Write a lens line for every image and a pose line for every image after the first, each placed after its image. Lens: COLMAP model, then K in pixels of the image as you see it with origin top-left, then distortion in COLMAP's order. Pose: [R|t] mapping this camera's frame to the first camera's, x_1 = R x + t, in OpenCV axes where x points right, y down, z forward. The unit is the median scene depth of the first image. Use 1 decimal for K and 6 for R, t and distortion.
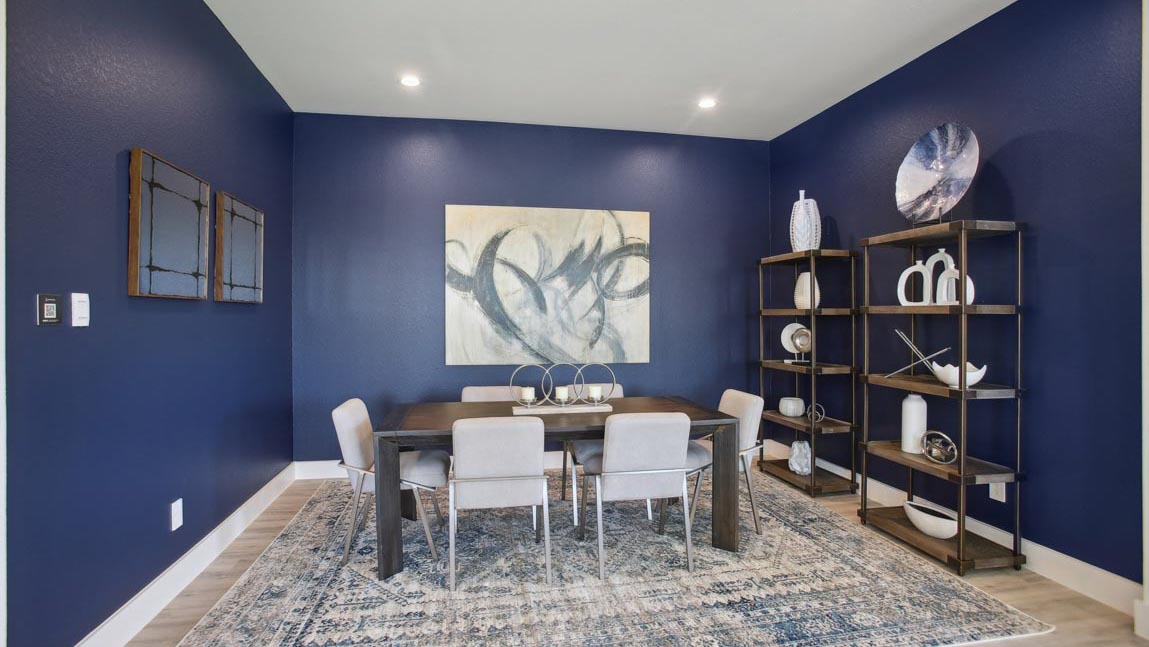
lens RADIAL K [[531.6, 0, 573.5], [0, 531.6, 317.4], [0, 0, 1]] dist [-0.017208, 0.003043]
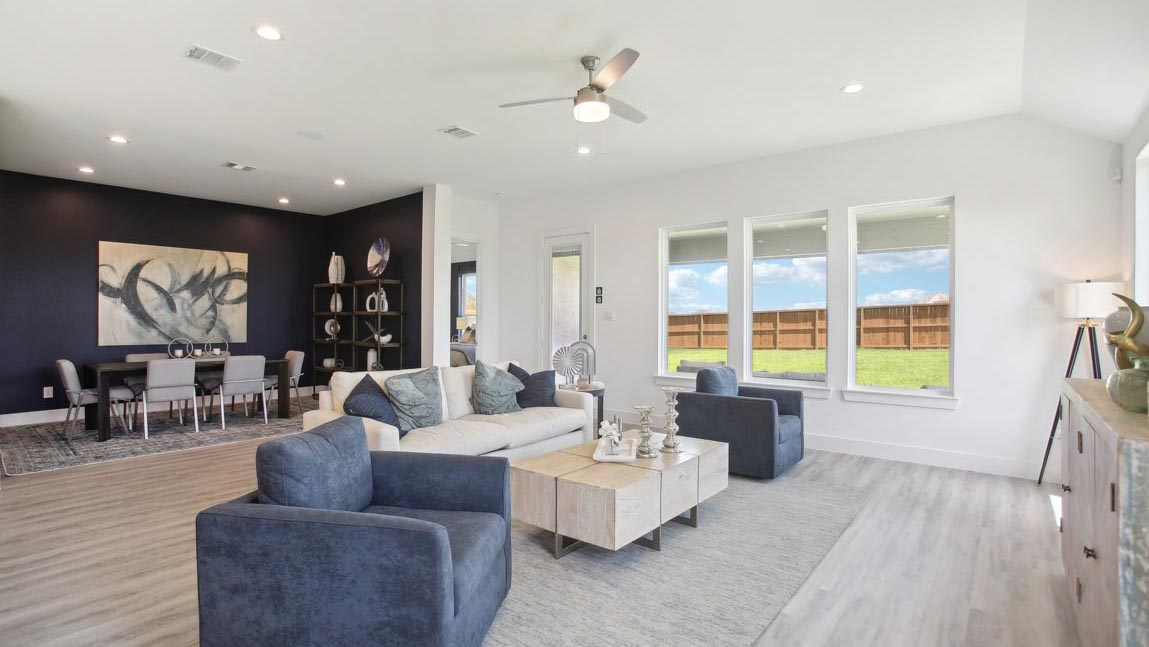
lens RADIAL K [[531.6, 0, 535.7], [0, 531.6, 310.0], [0, 0, 1]] dist [-0.017208, 0.003043]
pose [[0.801946, 0.014013, 0.597232, -0.134248], [-0.005680, 0.999859, -0.015833, 0.003442], [-0.597370, 0.009305, 0.801912, -0.965963]]
